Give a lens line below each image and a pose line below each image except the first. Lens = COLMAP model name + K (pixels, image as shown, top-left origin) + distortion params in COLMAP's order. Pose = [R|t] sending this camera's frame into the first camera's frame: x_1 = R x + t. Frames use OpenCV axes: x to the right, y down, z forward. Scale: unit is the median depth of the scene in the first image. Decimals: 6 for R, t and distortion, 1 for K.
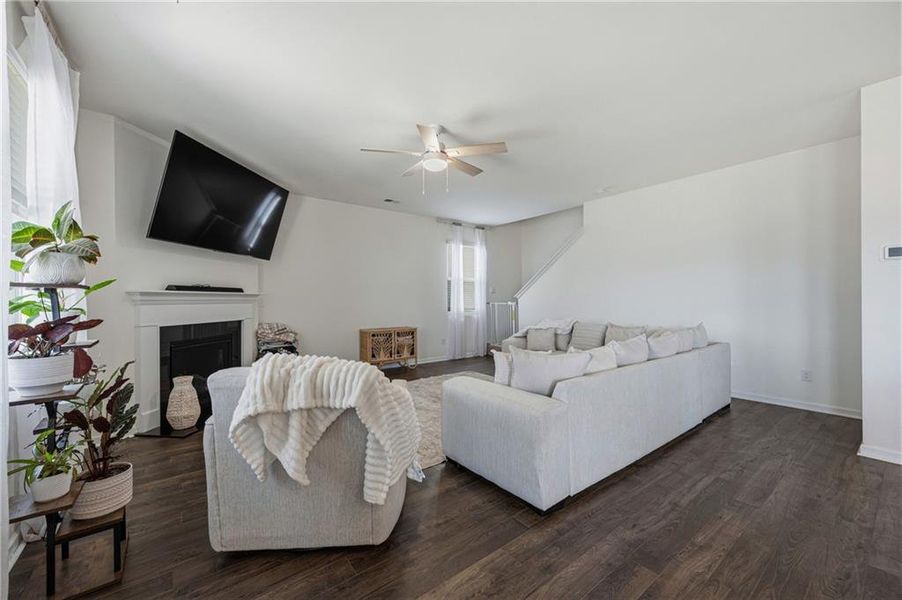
lens RADIAL K [[358.7, 0, 452.3], [0, 358.7, 299.2], [0, 0, 1]] dist [0.000637, 0.000182]
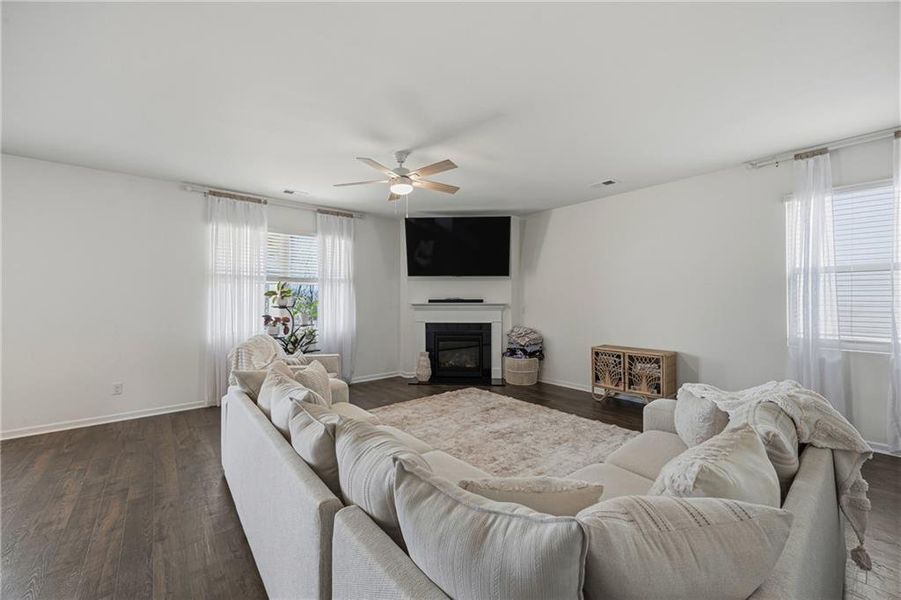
lens RADIAL K [[358.3, 0, 455.7], [0, 358.3, 301.1], [0, 0, 1]] dist [0.000637, 0.000182]
pose [[0.032212, 0.006493, -0.999460, 0.831181], [0.003805, 0.999971, 0.006619, -0.037099], [0.999474, -0.004016, 0.032187, 0.909461]]
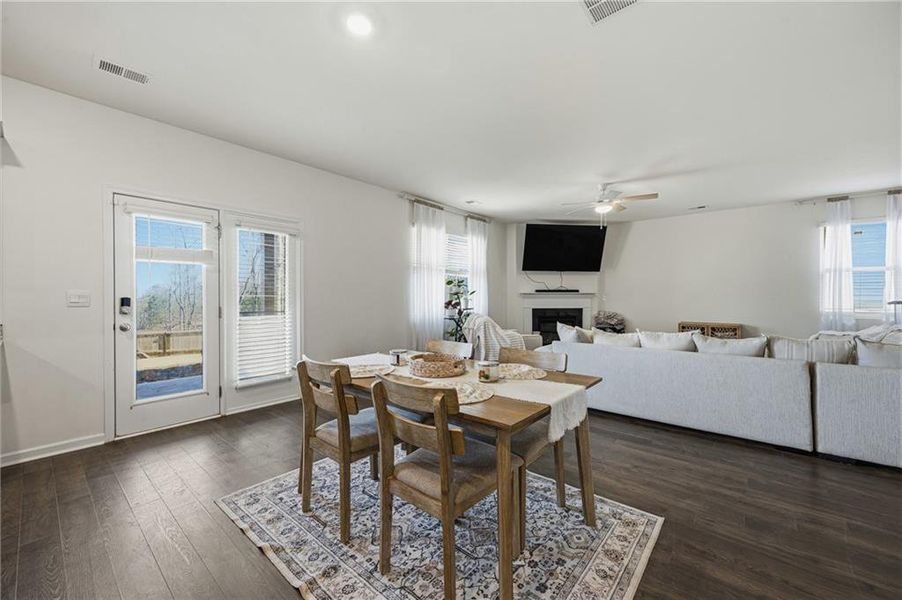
lens RADIAL K [[358.7, 0, 451.8], [0, 358.7, 299.6], [0, 0, 1]] dist [0.000637, 0.000182]
pose [[0.198348, 0.010570, -0.980075, 1.077301], [0.000813, 0.999940, 0.010949, -0.002731], [0.980131, -0.002969, 0.198327, 0.046815]]
